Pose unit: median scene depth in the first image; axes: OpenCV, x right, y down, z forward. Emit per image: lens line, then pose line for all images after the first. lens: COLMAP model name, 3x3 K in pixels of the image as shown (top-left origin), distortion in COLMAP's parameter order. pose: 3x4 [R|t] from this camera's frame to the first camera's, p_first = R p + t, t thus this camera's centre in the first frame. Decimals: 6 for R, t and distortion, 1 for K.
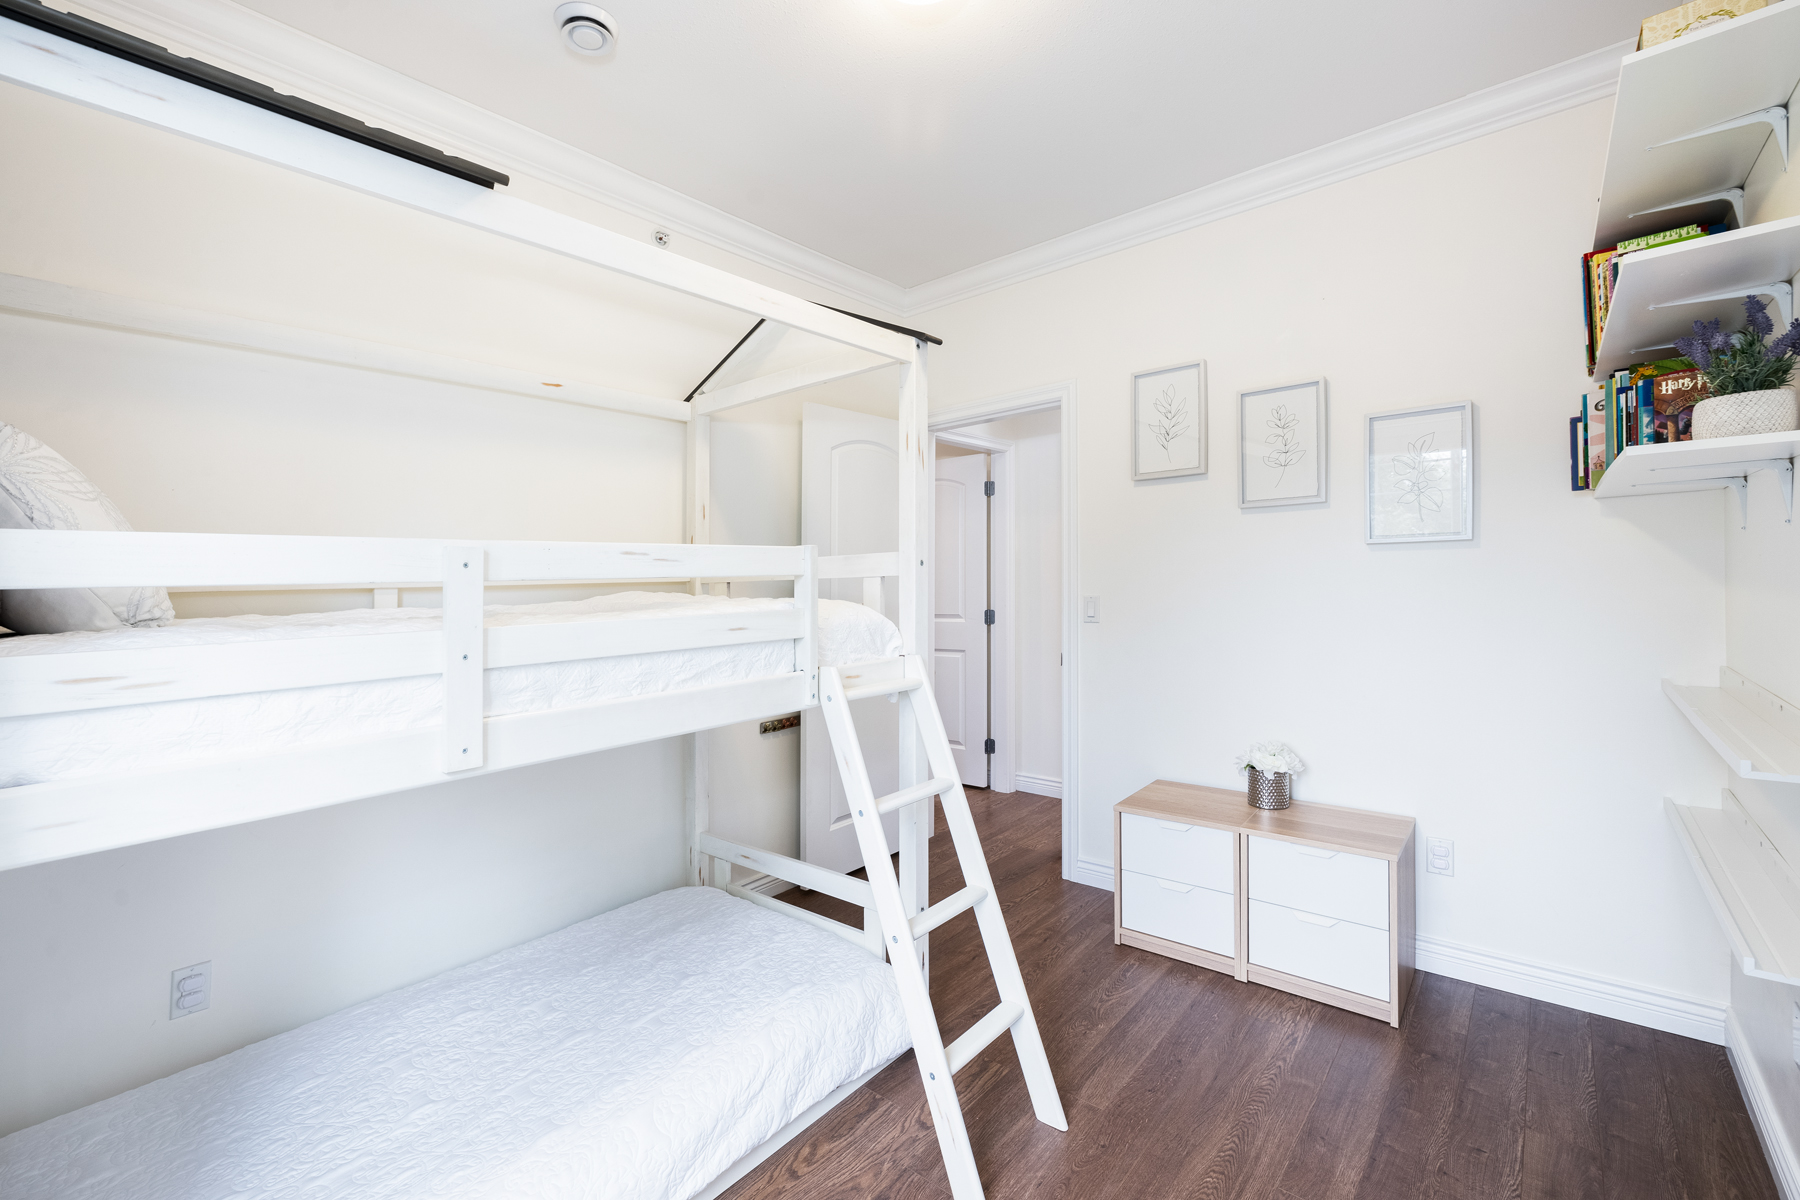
lens RADIAL K [[765.5, 0, 895.3], [0, 765.5, 595.6], [0, 0, 1]] dist [-0.000238, -0.000102]
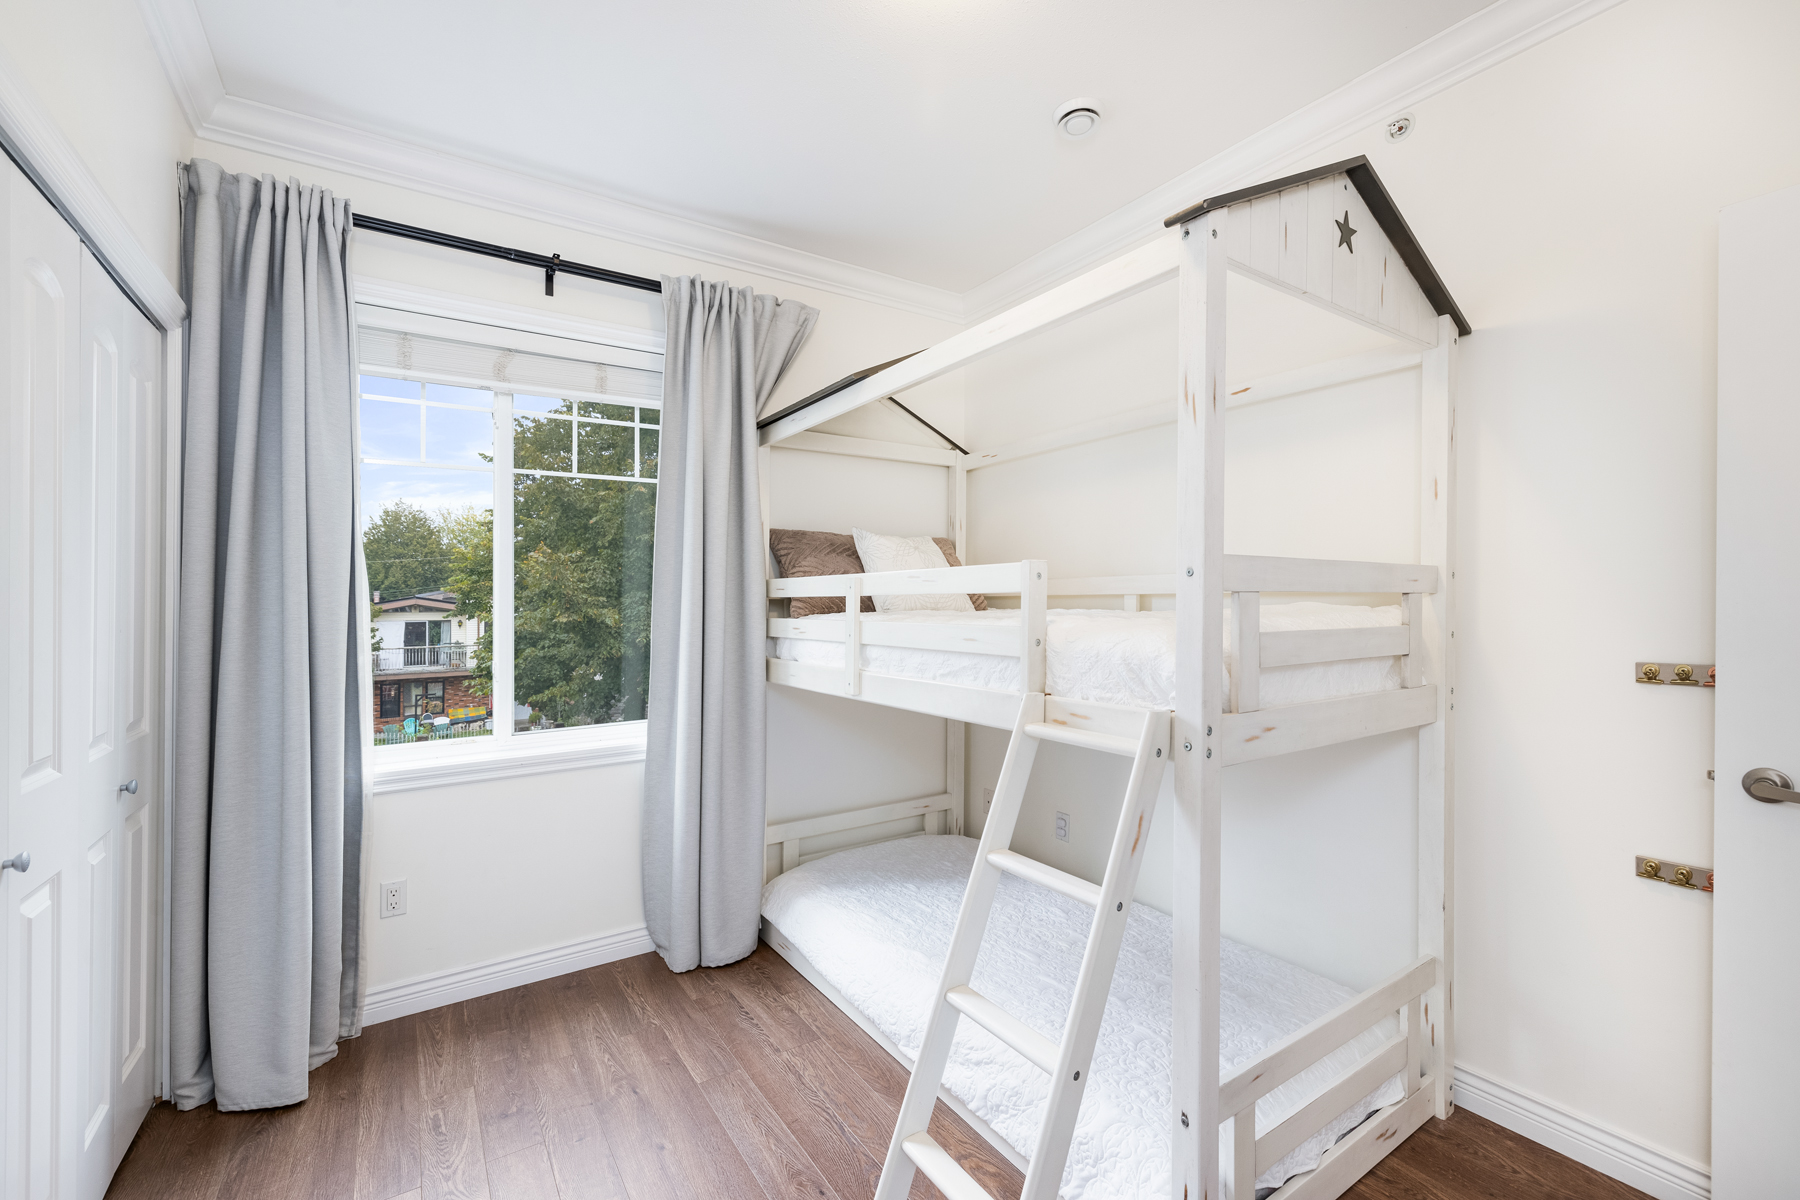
lens RADIAL K [[765.5, 0, 895.1], [0, 765.5, 589.5], [0, 0, 1]] dist [-0.000238, -0.000102]
pose [[-0.273869, 0.014153, -0.961663, 0.962578], [-0.005524, 0.999852, 0.016288, -0.051035], [0.961751, 0.009773, -0.273751, 1.271072]]
